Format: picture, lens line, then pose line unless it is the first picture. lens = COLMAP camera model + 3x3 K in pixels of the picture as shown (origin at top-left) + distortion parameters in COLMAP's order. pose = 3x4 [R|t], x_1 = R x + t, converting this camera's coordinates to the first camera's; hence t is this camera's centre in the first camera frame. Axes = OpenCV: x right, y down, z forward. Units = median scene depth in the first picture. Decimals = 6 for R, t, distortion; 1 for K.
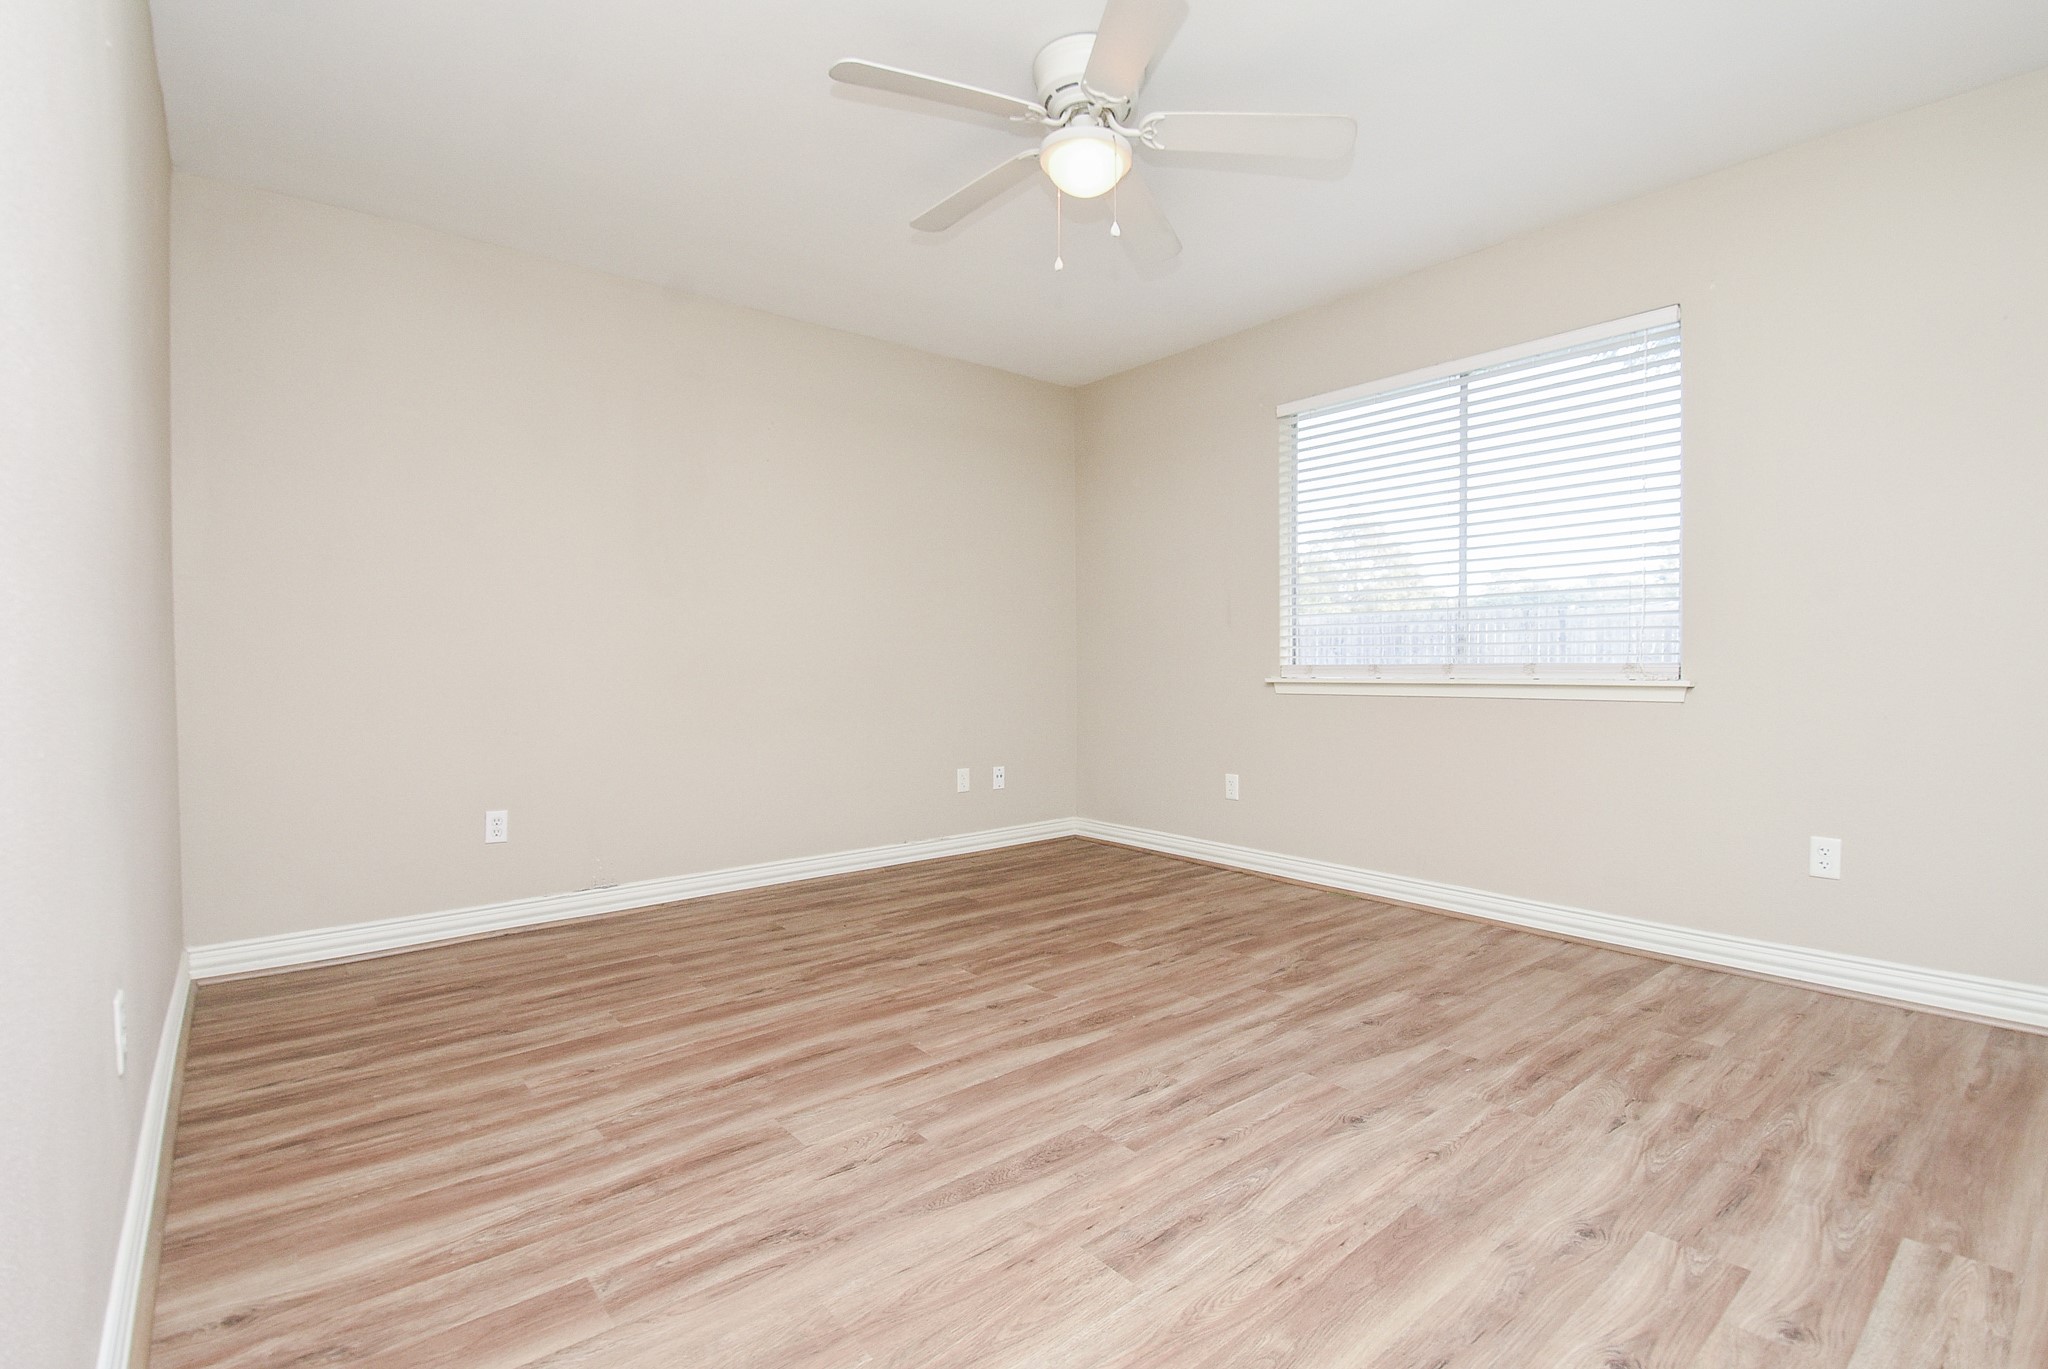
lens RADIAL K [[929.0, 0, 1038.7], [0, 929.0, 681.0], [0, 0, 1]] dist [0.006240, -0.019768]
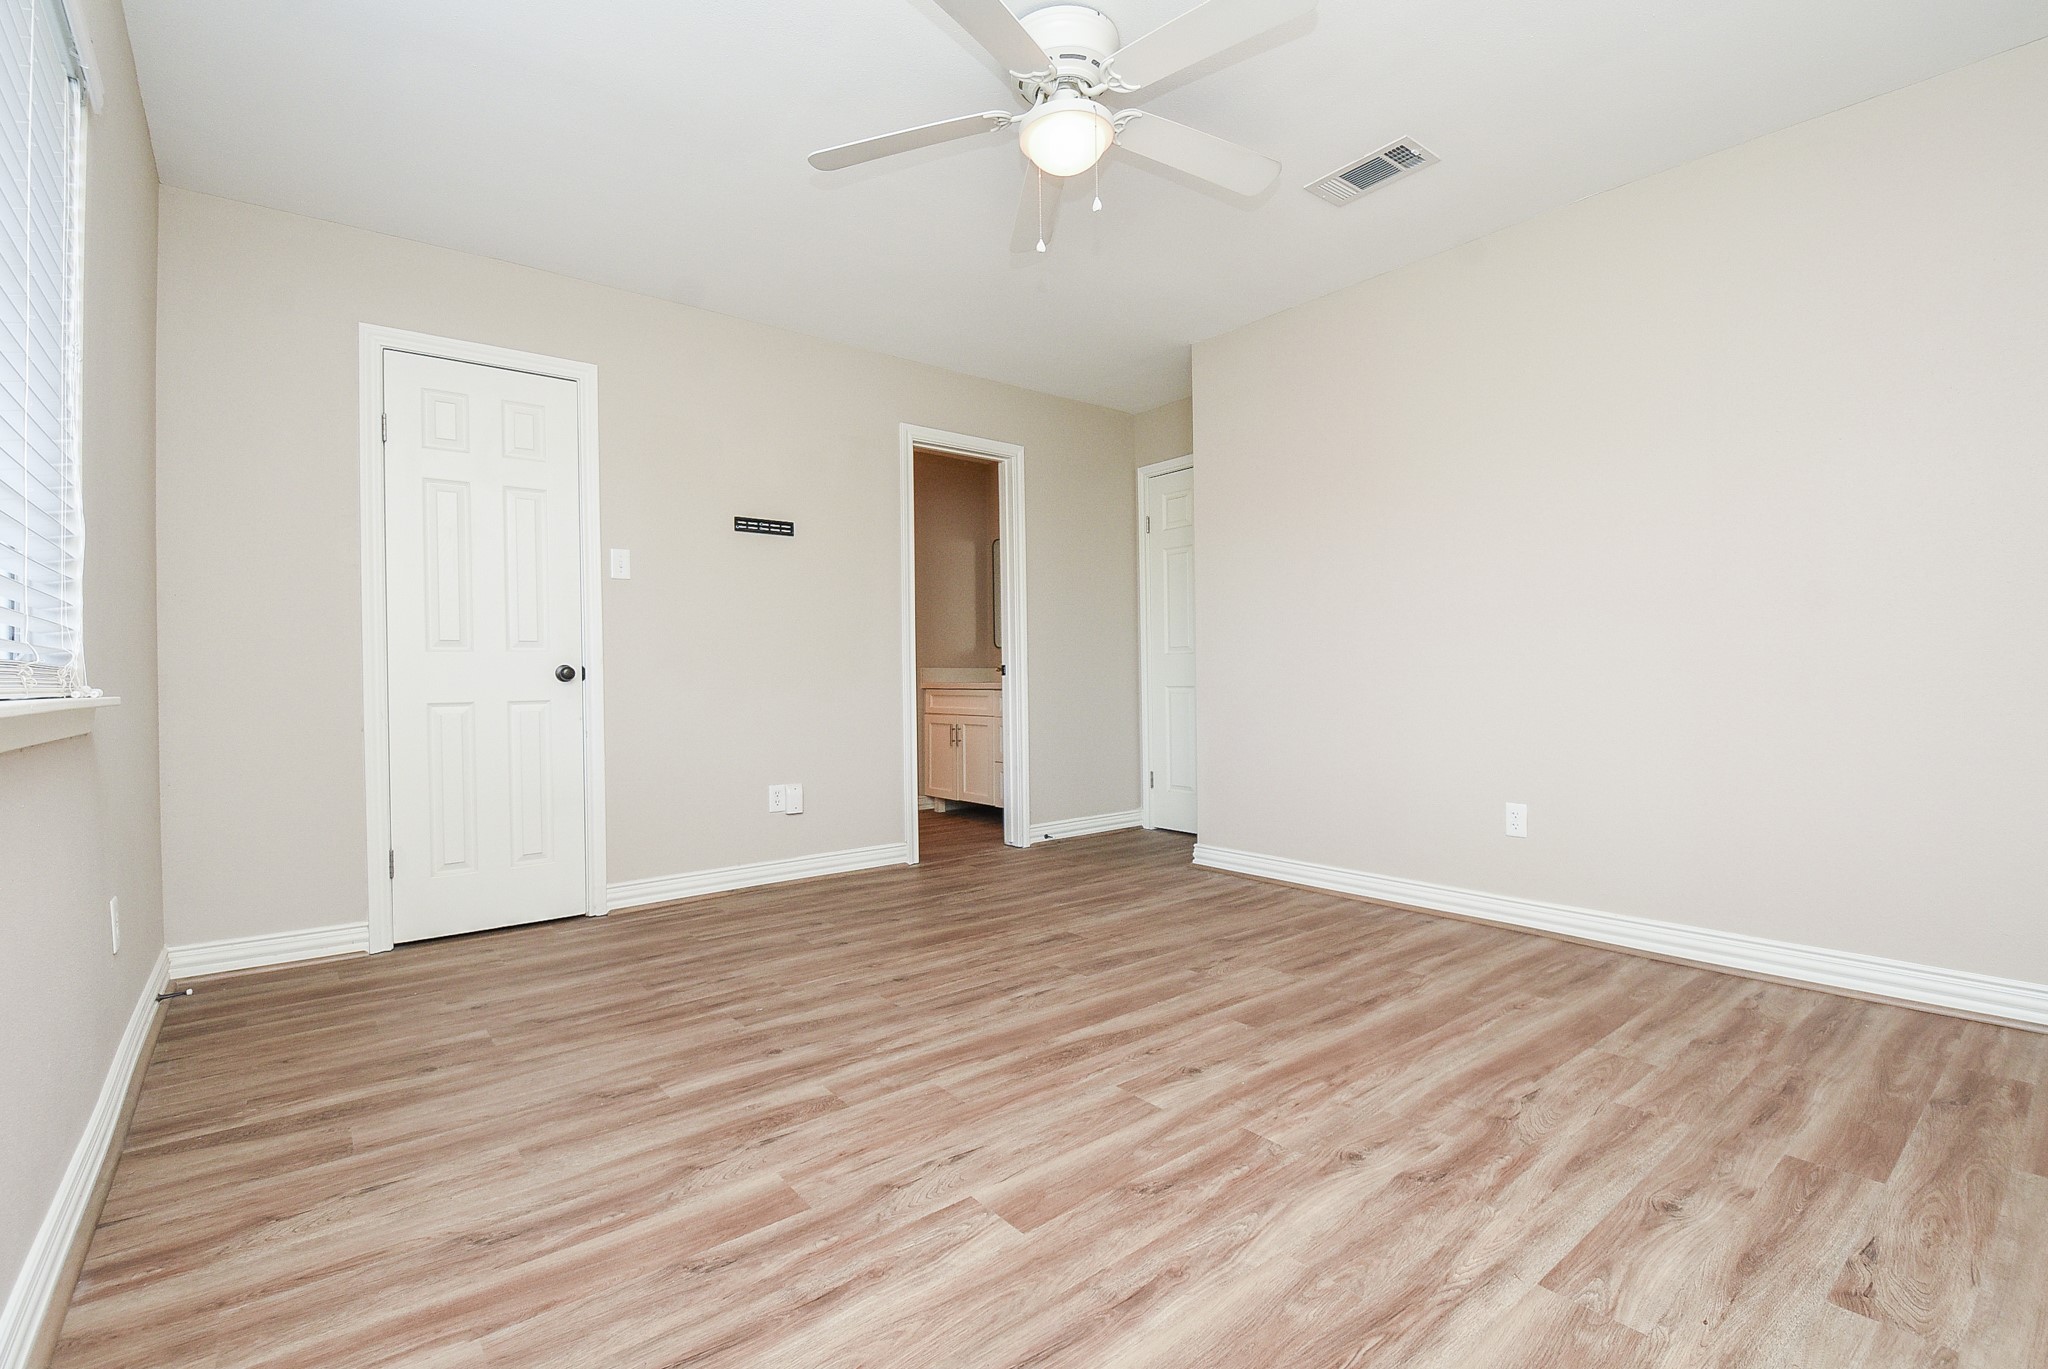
lens RADIAL K [[929.0, 0, 1038.7], [0, 929.0, 681.0], [0, 0, 1]] dist [0.006240, -0.019768]
pose [[-0.999746, 0.017875, 0.013740, 0.073233], [0.018146, 0.999638, 0.019879, -0.013454], [-0.013380, 0.020123, -0.999708, 1.893438]]
